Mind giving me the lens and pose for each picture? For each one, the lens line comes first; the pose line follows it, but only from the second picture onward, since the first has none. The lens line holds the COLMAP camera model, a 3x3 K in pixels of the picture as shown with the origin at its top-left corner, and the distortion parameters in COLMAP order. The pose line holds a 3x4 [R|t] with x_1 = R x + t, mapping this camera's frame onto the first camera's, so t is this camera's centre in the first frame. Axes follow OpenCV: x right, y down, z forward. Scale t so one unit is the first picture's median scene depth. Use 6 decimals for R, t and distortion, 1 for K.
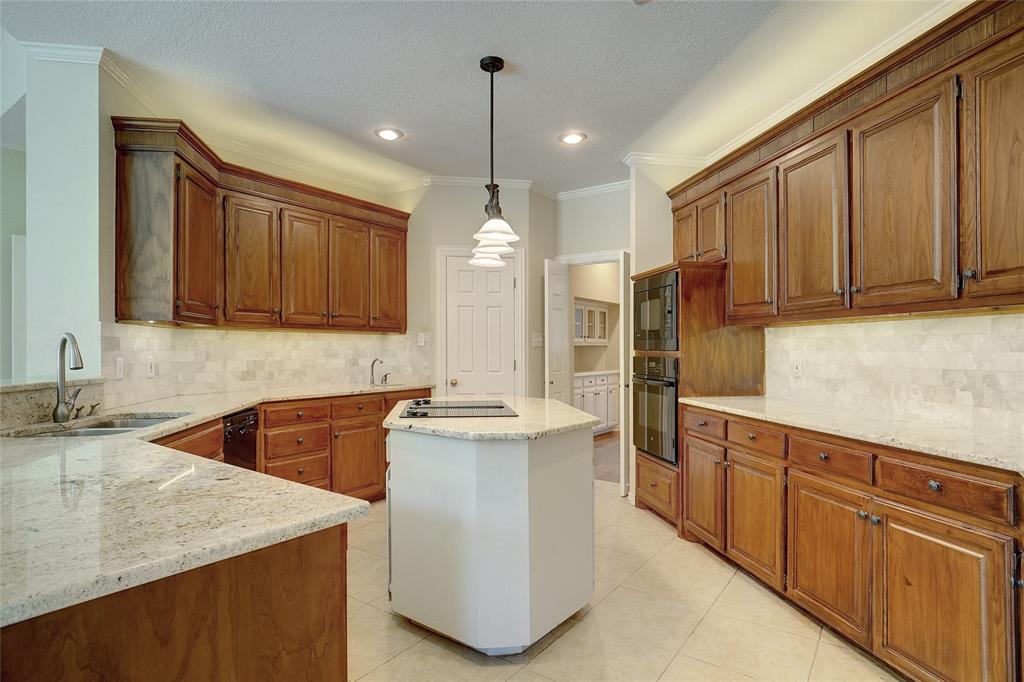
lens RADIAL K [[544.4, 0, 495.9], [0, 544.4, 349.6], [0, 0, 1]] dist [-0.020650, -0.000377]
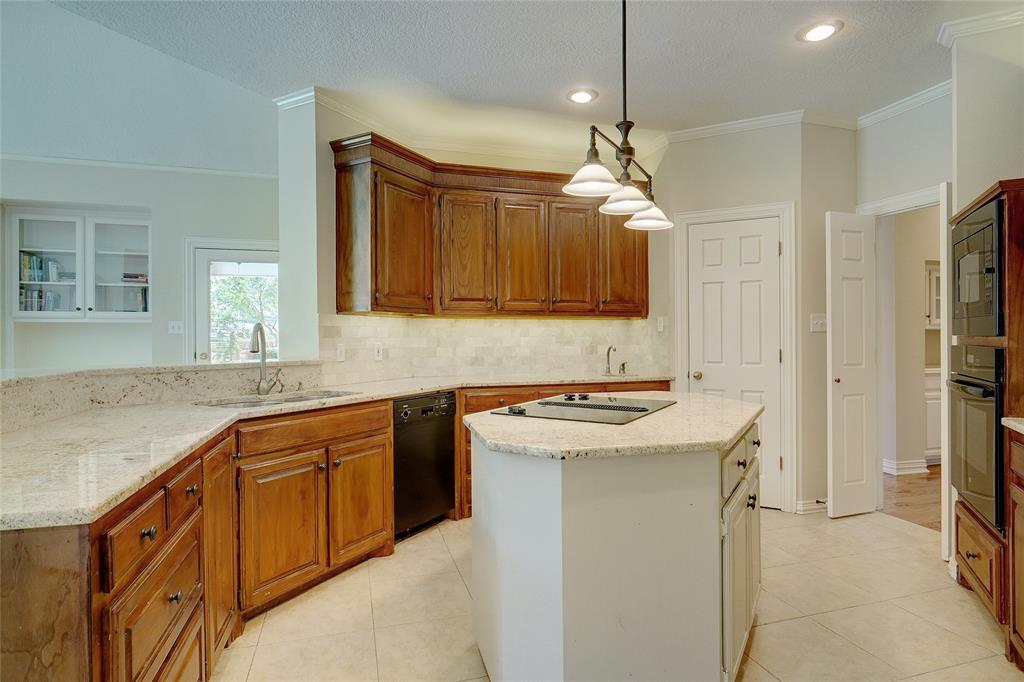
lens RADIAL K [[539.4, 0, 507.6], [0, 539.4, 338.1], [0, 0, 1]] dist [-0.015267, -0.000178]
pose [[0.795515, -0.001357, -0.605933, 0.241655], [0.002951, 0.999994, 0.001634, 0.001693], [0.605927, -0.003088, 0.795514, 0.212712]]
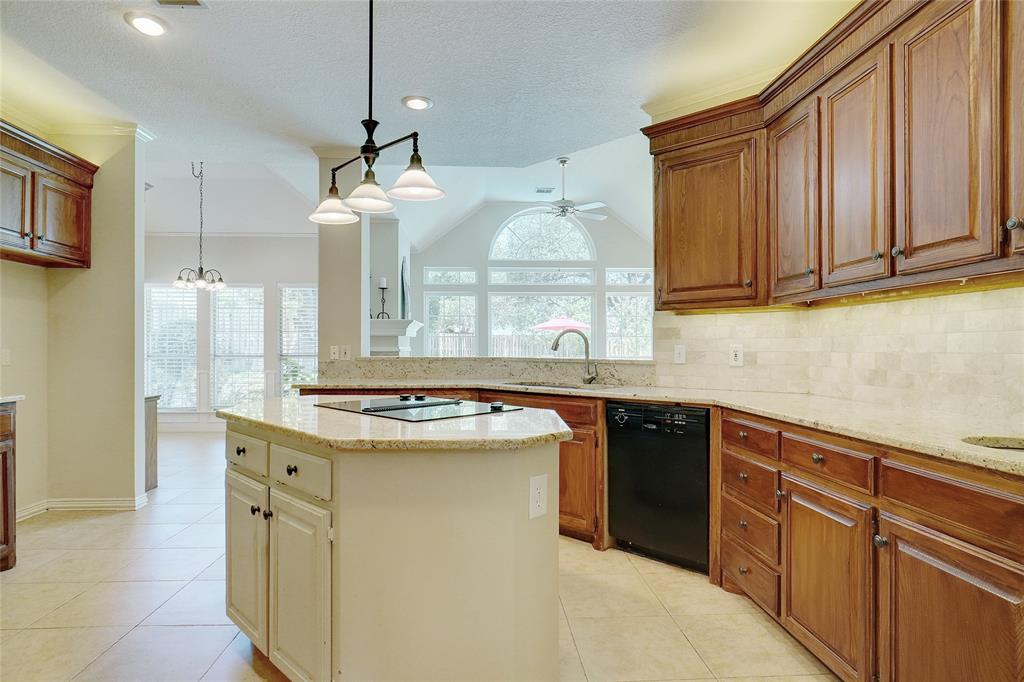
lens RADIAL K [[544.4, 0, 495.9], [0, 544.4, 349.6], [0, 0, 1]] dist [-0.020650, -0.000377]
pose [[-0.780885, 0.003256, -0.624667, 0.257753], [0.001265, 0.999993, 0.003632, 0.015208], [0.624674, 0.002046, -0.780883, 1.276049]]
